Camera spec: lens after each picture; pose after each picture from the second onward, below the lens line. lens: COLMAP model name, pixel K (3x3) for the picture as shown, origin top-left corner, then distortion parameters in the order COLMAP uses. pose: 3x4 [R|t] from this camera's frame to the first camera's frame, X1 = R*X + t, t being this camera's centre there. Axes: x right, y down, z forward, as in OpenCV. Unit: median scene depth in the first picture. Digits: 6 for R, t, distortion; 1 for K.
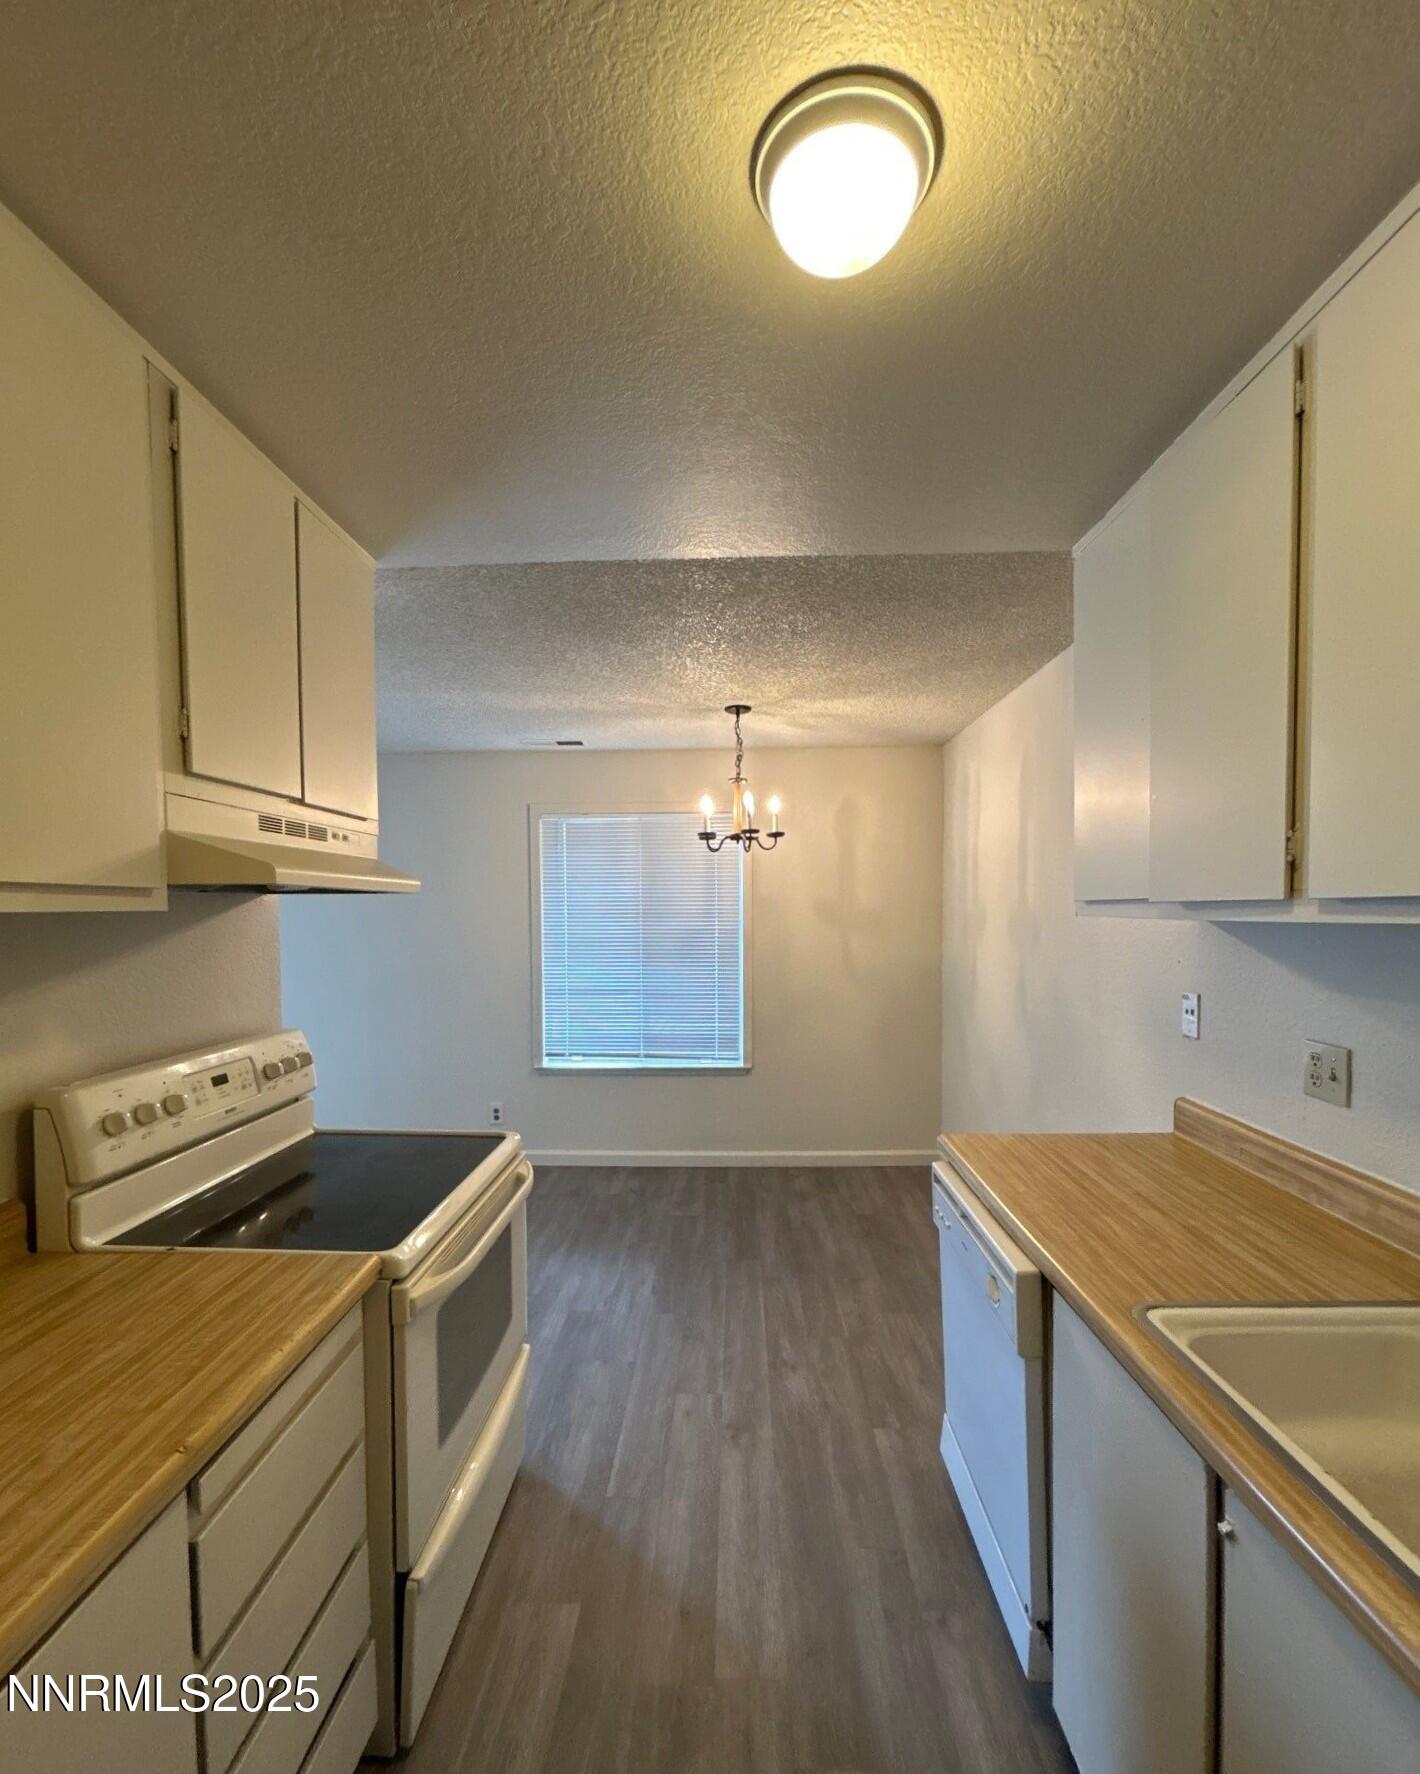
lens RADIAL K [[780.5, 0, 711.4], [0, 780.5, 932.6], [0, 0, 1]] dist [0.000608, -0.000016]
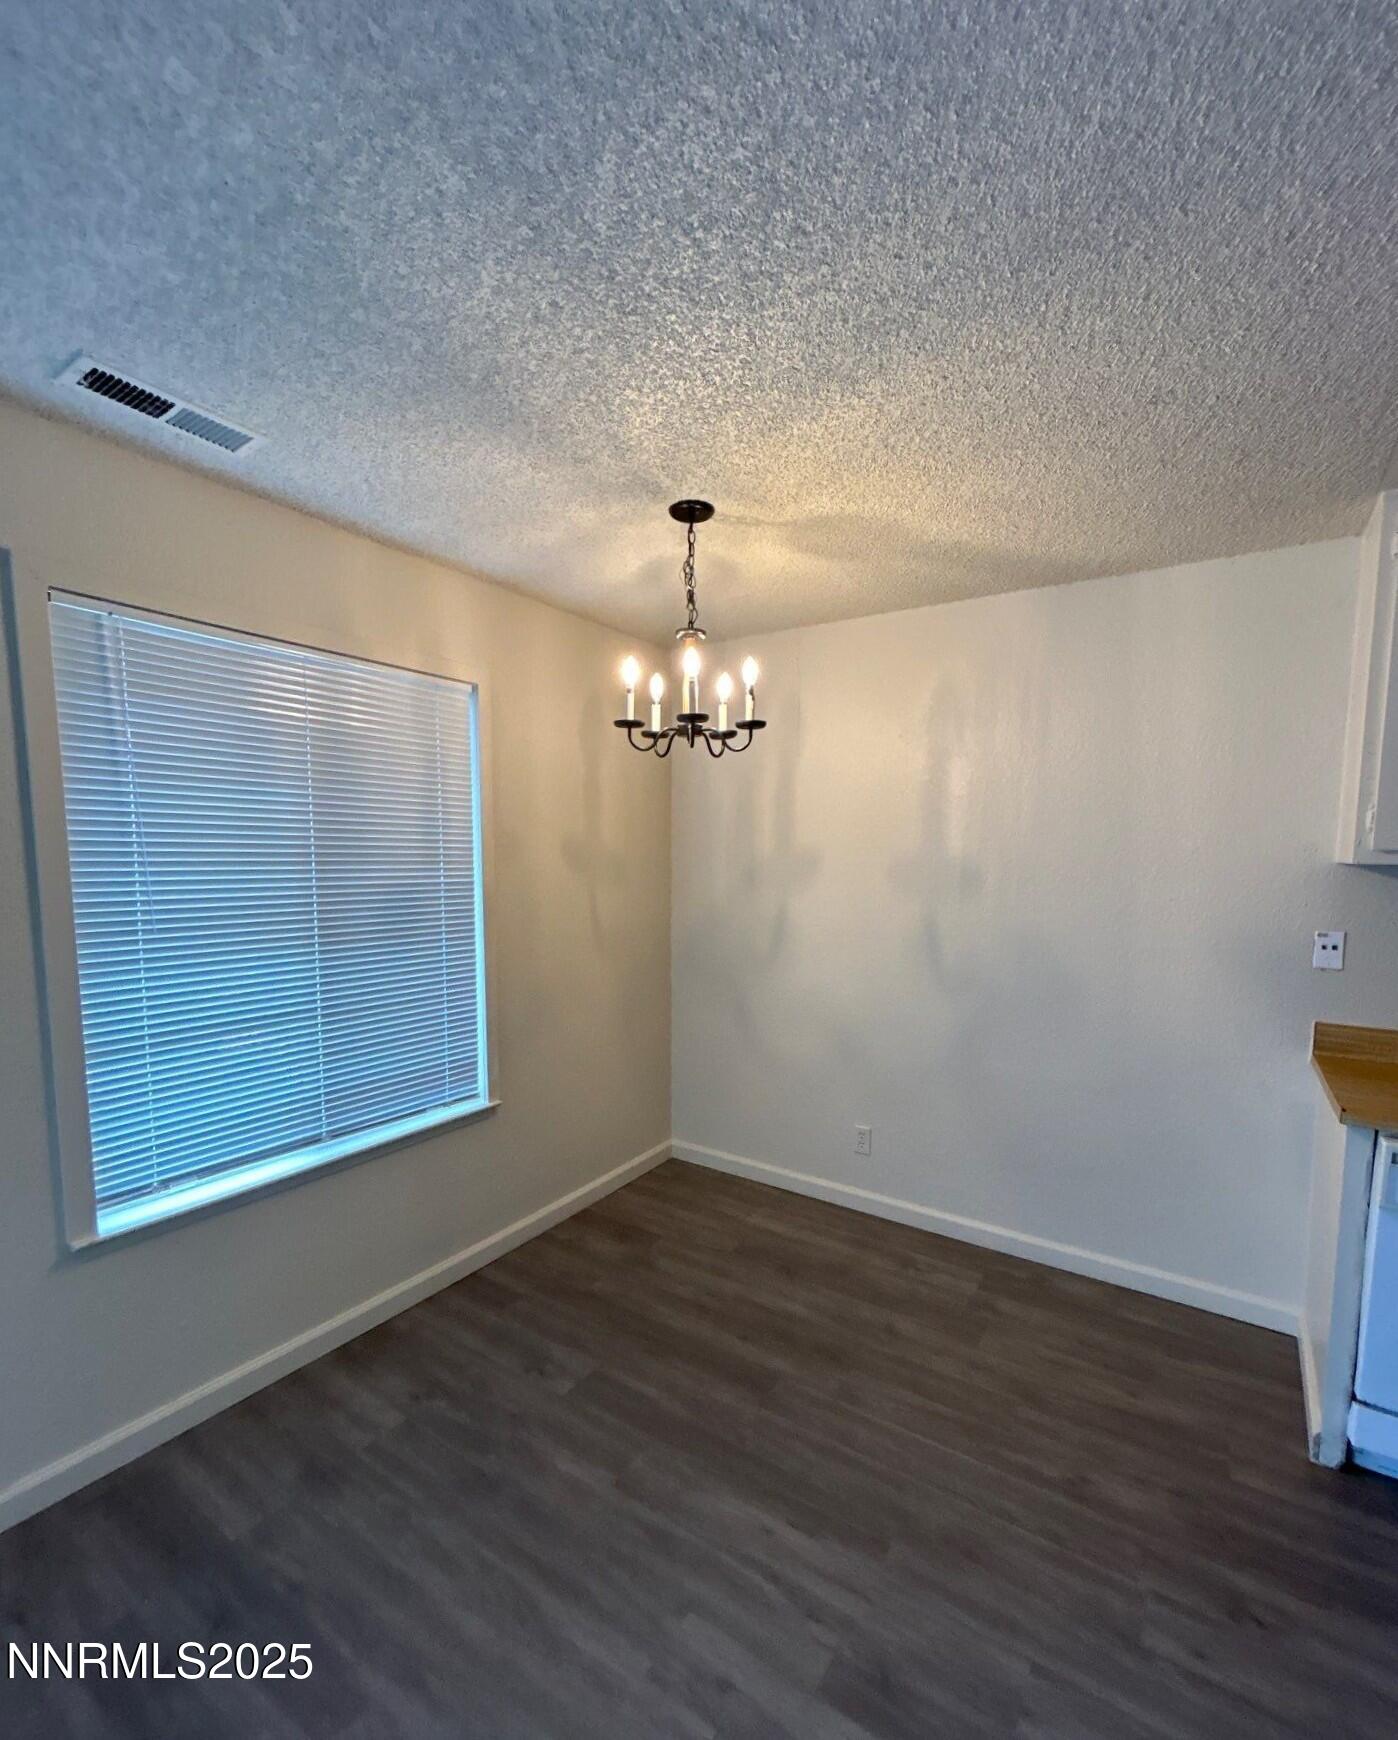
lens RADIAL K [[781.6, 0, 696.2], [0, 781.6, 929.2], [0, 0, 1]] dist [-0.003245, 0.000423]
pose [[0.531514, -0.076248, 0.843611, -0.852061], [0.015848, 0.996661, 0.080096, -0.031865], [-0.846901, -0.029203, 0.530947, 1.188138]]
